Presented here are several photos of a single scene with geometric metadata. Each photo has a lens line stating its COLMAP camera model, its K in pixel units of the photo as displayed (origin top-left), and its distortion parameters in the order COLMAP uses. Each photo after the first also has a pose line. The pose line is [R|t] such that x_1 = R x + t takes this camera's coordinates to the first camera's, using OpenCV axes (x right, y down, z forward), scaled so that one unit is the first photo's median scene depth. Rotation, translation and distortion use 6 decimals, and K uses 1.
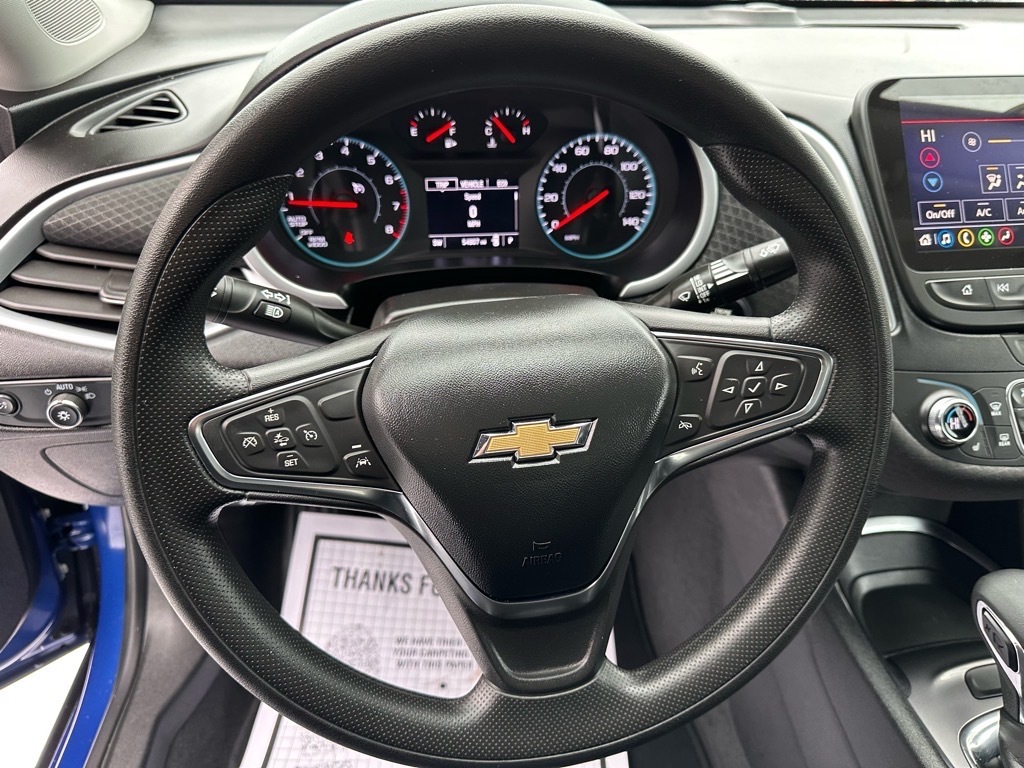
lens RADIAL K [[732.7, 0, 536.0], [0, 732.7, 368.2], [0, 0, 1]] dist [0.040805, -0.042044]
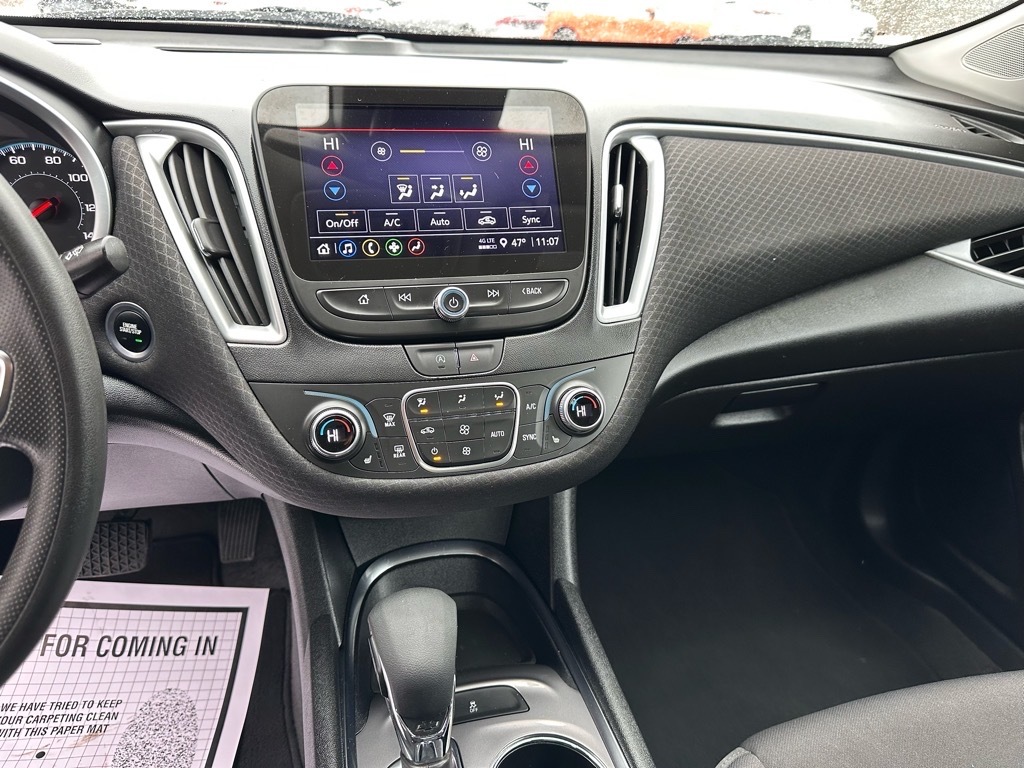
lens RADIAL K [[732.7, 0, 518.5], [0, 732.7, 398.9], [0, 0, 1]] dist [0.040805, -0.042044]
pose [[0.994956, -0.020888, 0.098114, 0.673488], [0.024440, 0.999083, -0.035141, 0.062974], [-0.097290, 0.037362, 0.994555, 0.018598]]
